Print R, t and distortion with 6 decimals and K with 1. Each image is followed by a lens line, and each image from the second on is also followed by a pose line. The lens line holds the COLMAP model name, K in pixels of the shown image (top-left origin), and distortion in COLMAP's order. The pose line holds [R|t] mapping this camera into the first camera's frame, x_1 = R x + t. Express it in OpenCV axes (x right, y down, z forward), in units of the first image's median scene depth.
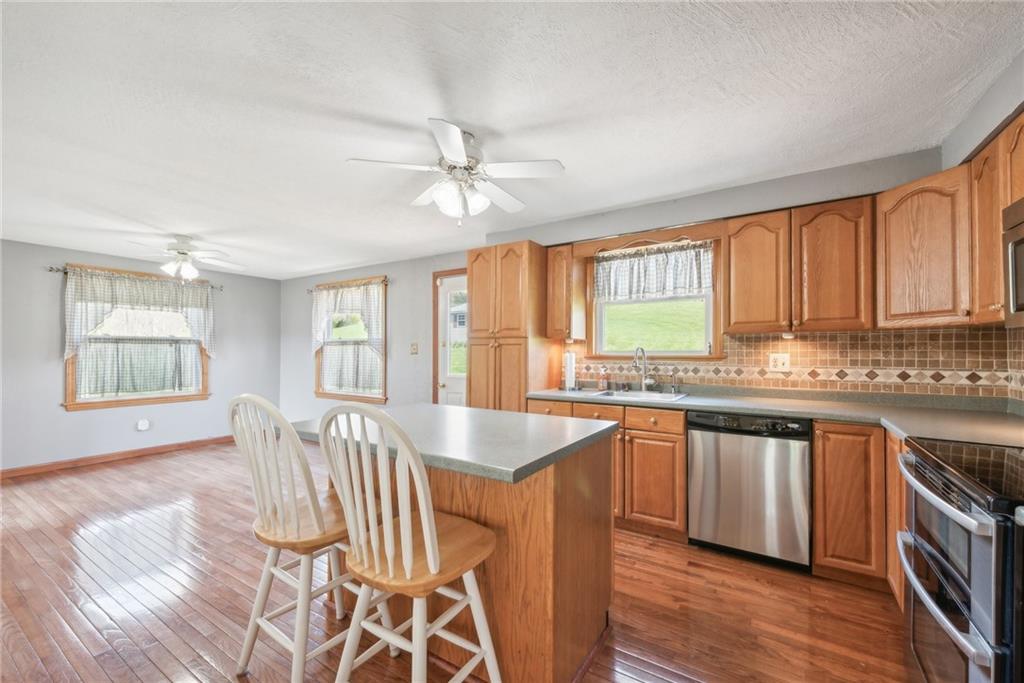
lens RADIAL K [[411.8, 0, 521.3], [0, 411.8, 347.9], [0, 0, 1]] dist [0.010500, -0.001811]
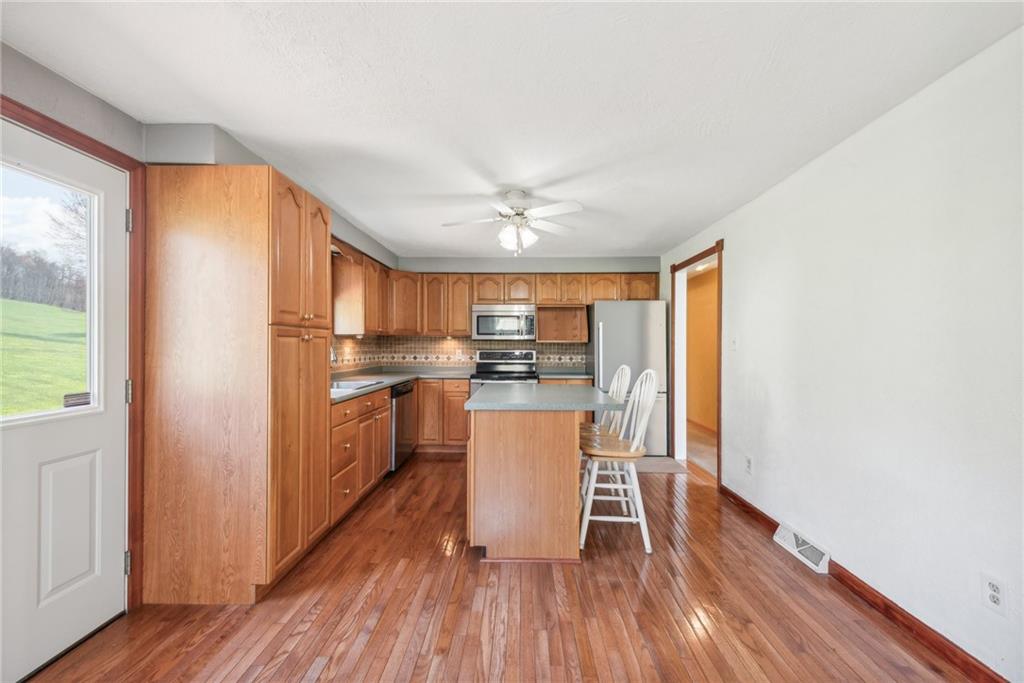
lens RADIAL K [[411.8, 0, 514.0], [0, 411.8, 344.2], [0, 0, 1]] dist [0.010500, -0.001811]
pose [[-0.515459, 0.001077, 0.856914, -0.812367], [-0.009898, 0.999925, -0.007211, 0.005654], [-0.856857, -0.012198, -0.515410, 1.043797]]
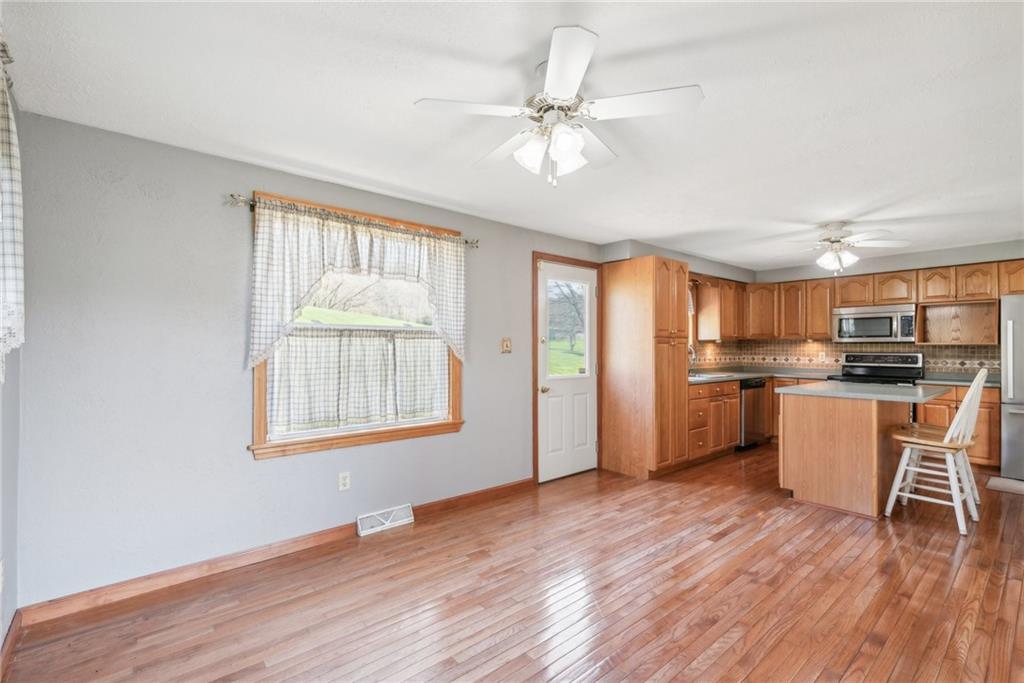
lens RADIAL K [[456.3, 0, 504.3], [0, 456.3, 347.8], [0, 0, 1]] dist [0.008675, -0.000865]
pose [[0.309861, -0.000950, 0.950781, -1.442973], [-0.008428, 0.999957, 0.003746, 0.003888], [-0.950744, -0.009174, 0.309840, 1.041043]]
